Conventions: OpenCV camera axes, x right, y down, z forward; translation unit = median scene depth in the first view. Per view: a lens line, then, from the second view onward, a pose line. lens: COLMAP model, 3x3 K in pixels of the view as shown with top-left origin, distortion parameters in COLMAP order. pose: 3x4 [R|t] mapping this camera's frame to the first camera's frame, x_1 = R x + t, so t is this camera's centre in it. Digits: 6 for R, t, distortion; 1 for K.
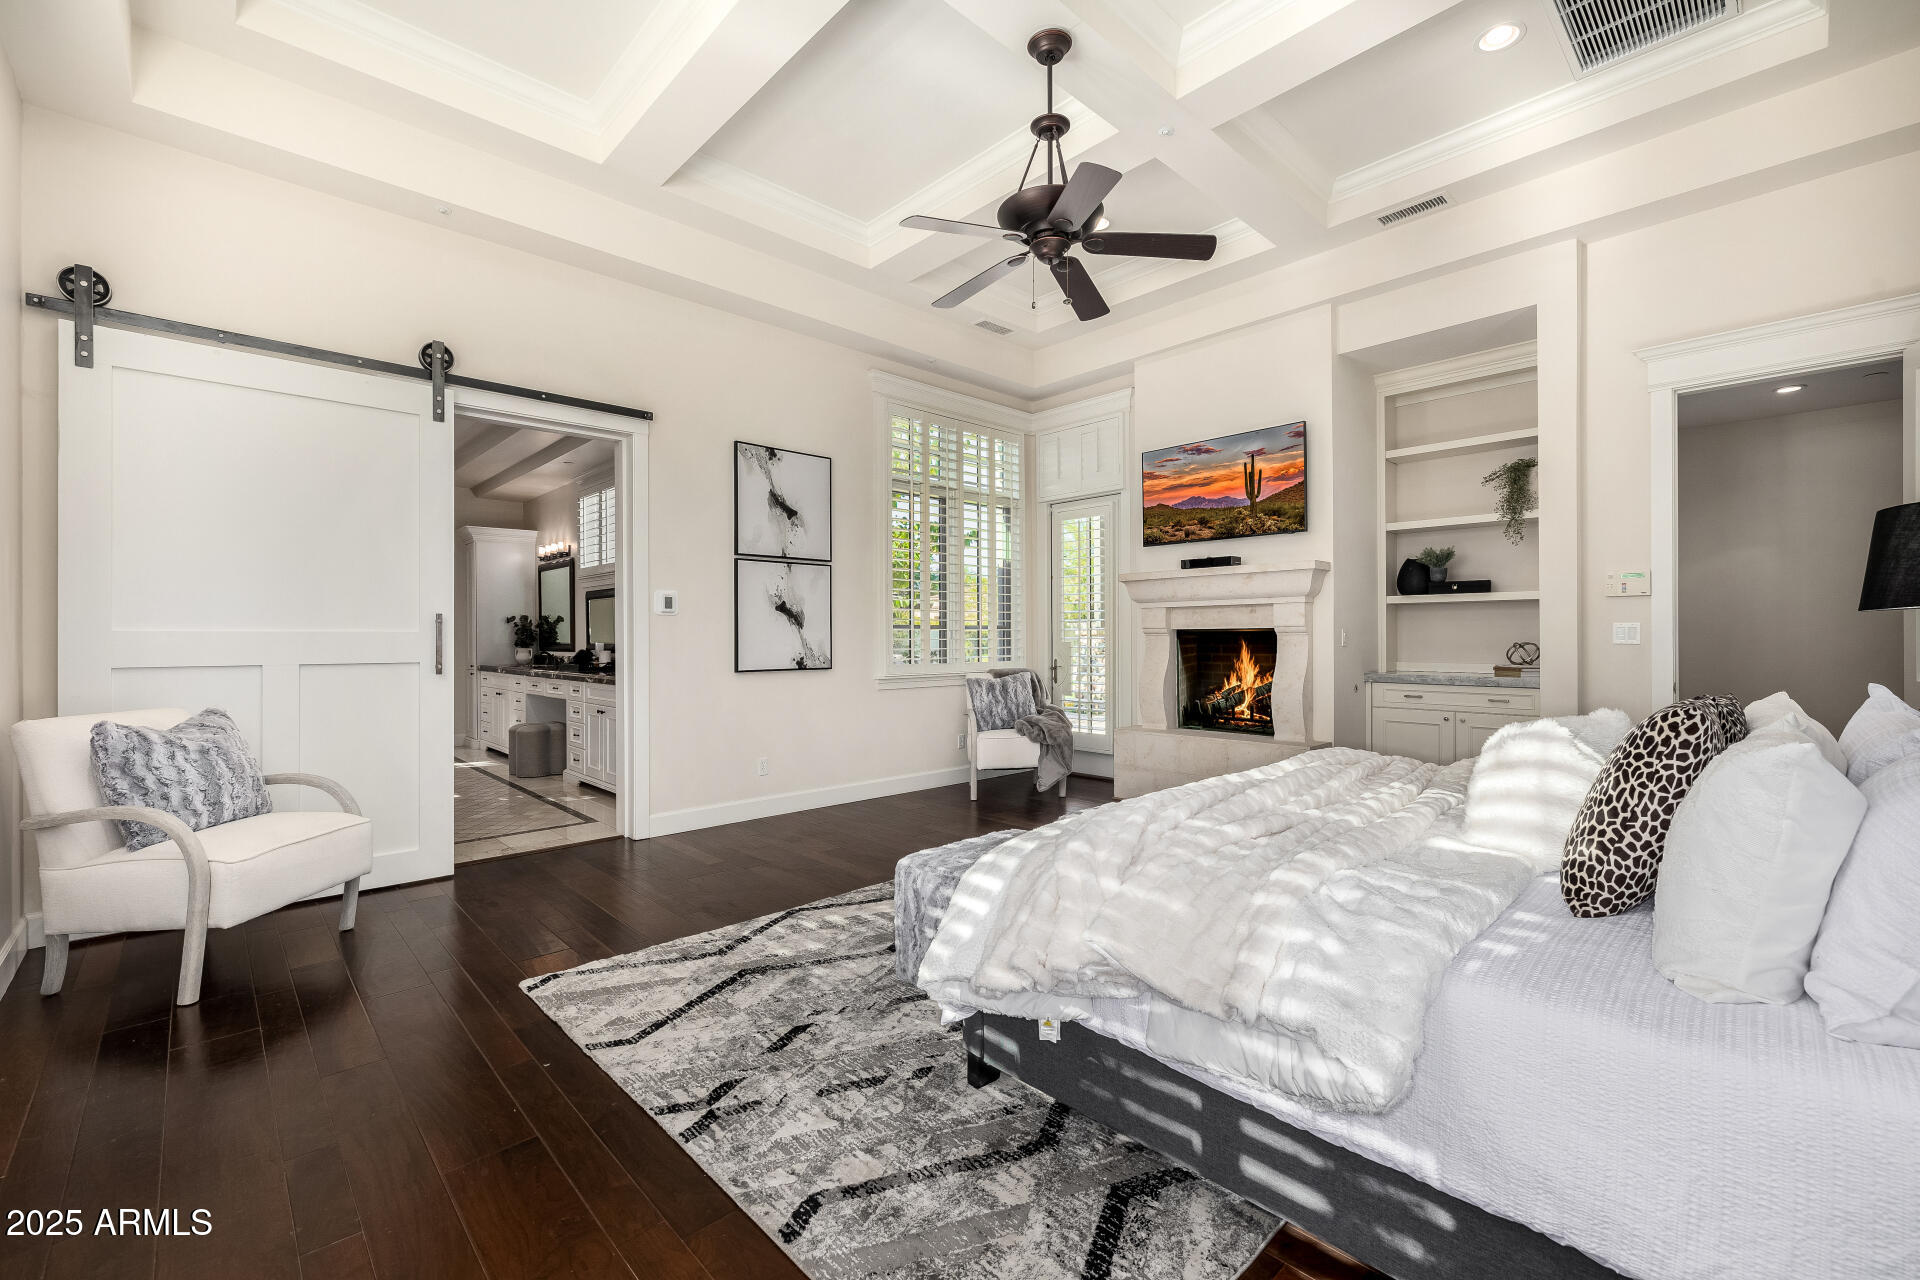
lens RADIAL K [[810.1, 0, 969.6], [0, 810.1, 637.2], [0, 0, 1]] dist [-0.001282, -0.000029]
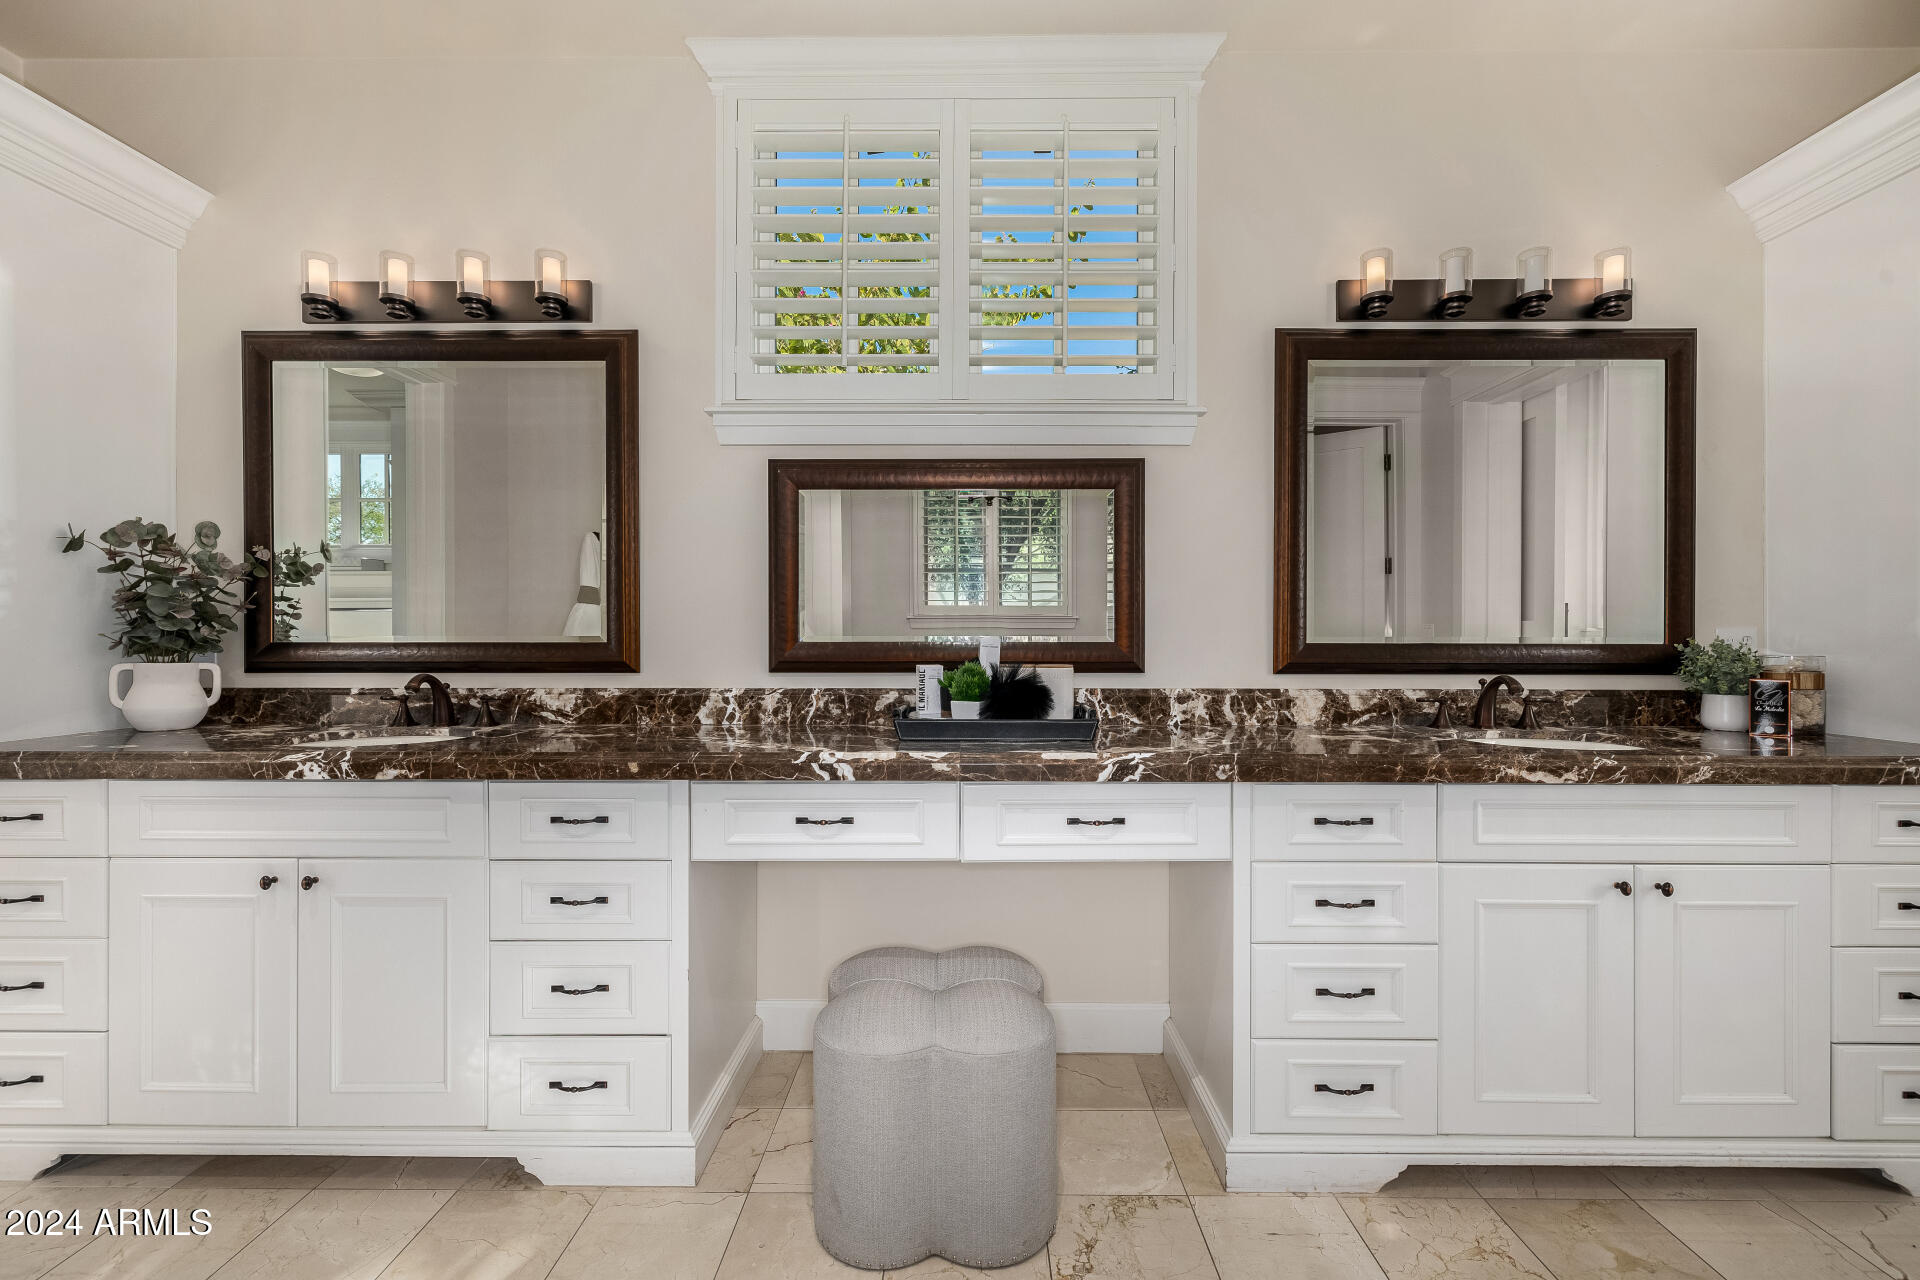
lens RADIAL K [[810.1, 0, 965.0], [0, 810.1, 632.3], [0, 0, 1]] dist [-0.001282, -0.000029]
pose [[0.699428, 0.003887, 0.714693, -0.574311], [-0.004899, 0.999988, -0.000644, 0.003687], [-0.714687, -0.003051, 0.699438, 0.686155]]
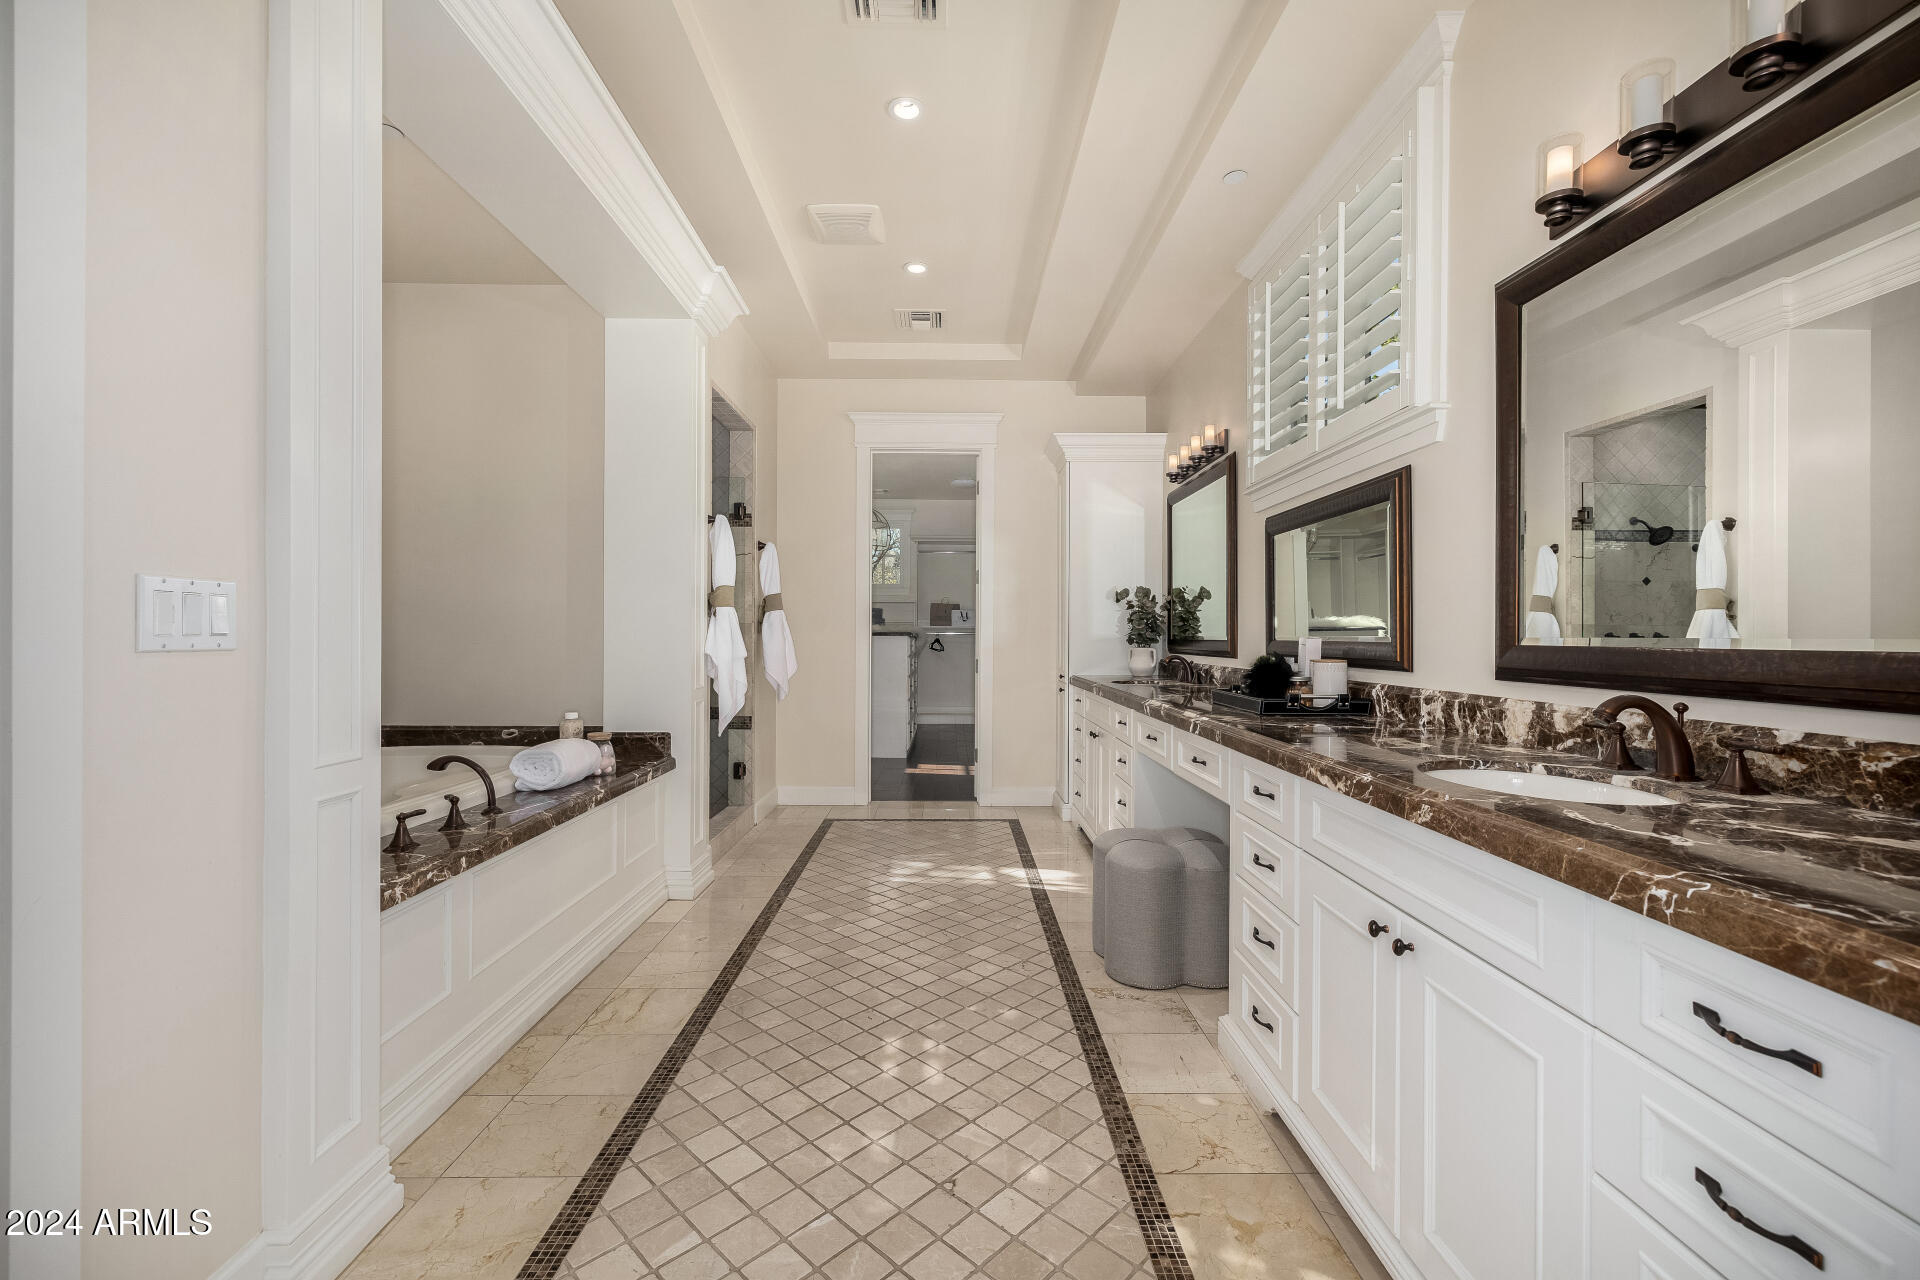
lens RADIAL K [[810.1, 0, 968.7], [0, 810.1, 635.4], [0, 0, 1]] dist [-0.001282, -0.000029]
pose [[0.737220, 0.005397, -0.675631, -0.273904], [-0.003789, 0.999985, 0.003854, 0.003532], [0.675642, -0.000281, 0.737230, 0.529102]]
